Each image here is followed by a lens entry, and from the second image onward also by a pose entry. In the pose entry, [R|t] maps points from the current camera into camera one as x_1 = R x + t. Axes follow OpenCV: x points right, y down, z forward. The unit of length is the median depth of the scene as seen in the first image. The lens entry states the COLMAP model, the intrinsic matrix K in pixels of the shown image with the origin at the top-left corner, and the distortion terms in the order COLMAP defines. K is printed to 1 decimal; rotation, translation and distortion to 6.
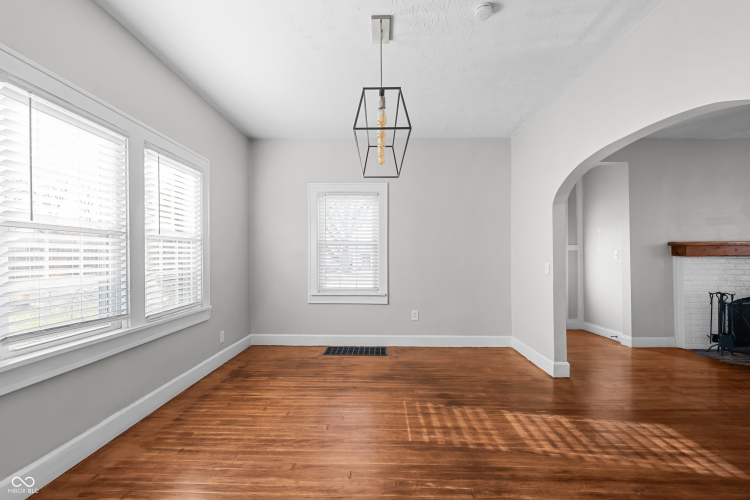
lens RADIAL K [[298.9, 0, 379.5], [0, 298.9, 260.0], [0, 0, 1]] dist [-0.003954, -0.000386]
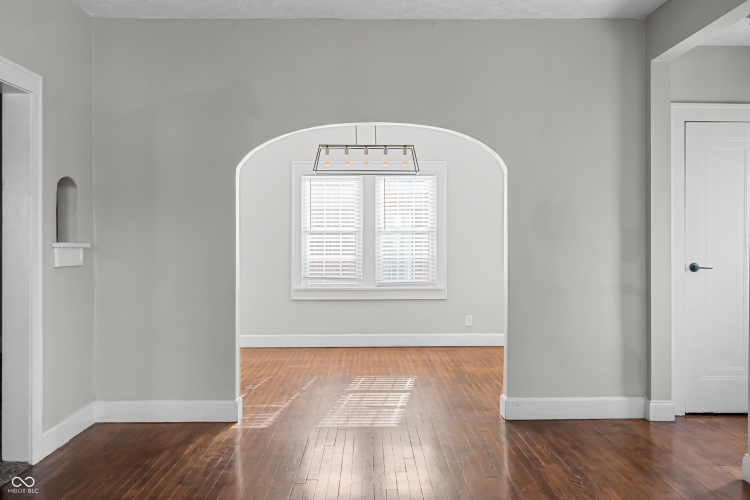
lens RADIAL K [[750.7, 0, 376.4], [0, 750.7, 247.4], [0, 0, 1]] dist [-0.019419, 0.000000]
pose [[0.027892, 0.003637, -0.999604, 3.226561], [-0.005941, 0.999976, 0.003472, -0.011535], [0.999593, 0.005842, 0.027913, 0.887177]]
